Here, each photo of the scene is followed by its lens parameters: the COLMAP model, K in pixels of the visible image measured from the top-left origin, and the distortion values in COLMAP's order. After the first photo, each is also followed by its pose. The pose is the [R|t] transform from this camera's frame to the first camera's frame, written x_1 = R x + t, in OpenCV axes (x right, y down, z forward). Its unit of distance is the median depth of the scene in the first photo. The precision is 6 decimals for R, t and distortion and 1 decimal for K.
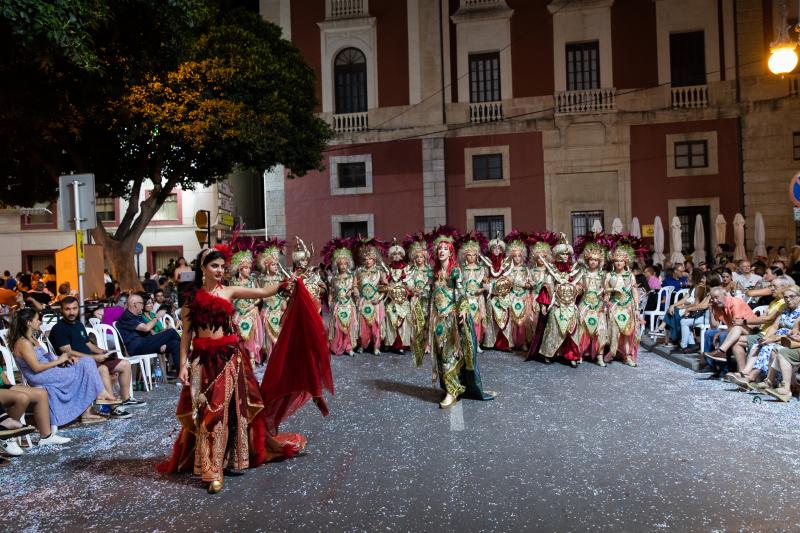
lens RADIAL K [[635.8, 0, 400.0], [0, 635.8, 266.5], [0, 0, 1]] dist [0.013544, 0.001715]
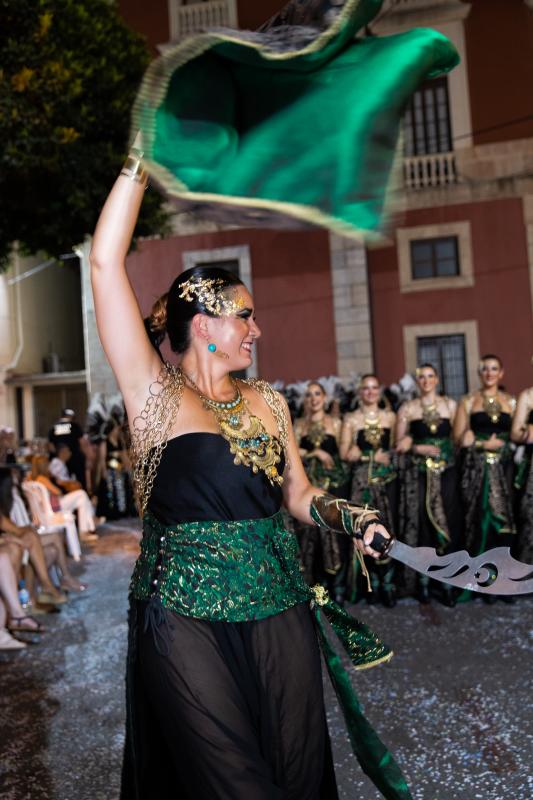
lens RADIAL K [[709.3, 0, 264.7], [0, 709.3, 412.4], [0, 0, 1]] dist [0.004982, -0.000039]
pose [[0.999468, -0.032162, -0.005421, -0.031355], [0.032076, 0.999368, -0.015303, 0.001021], [0.005910, 0.015121, 0.999868, 0.303524]]
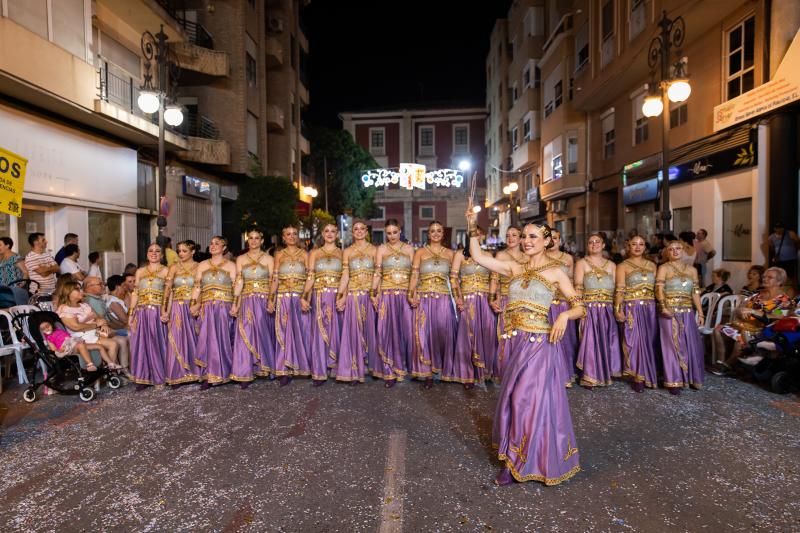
lens RADIAL K [[533.6, 0, 400.0], [0, 533.6, 266.5], [0, 0, 1]] dist [0.011964, -0.002662]
pose [[0.998635, 0.021573, 0.047577, -0.087490], [-0.023116, 0.999216, 0.032129, 0.006425], [-0.046846, -0.033185, 0.998351, -1.334317]]
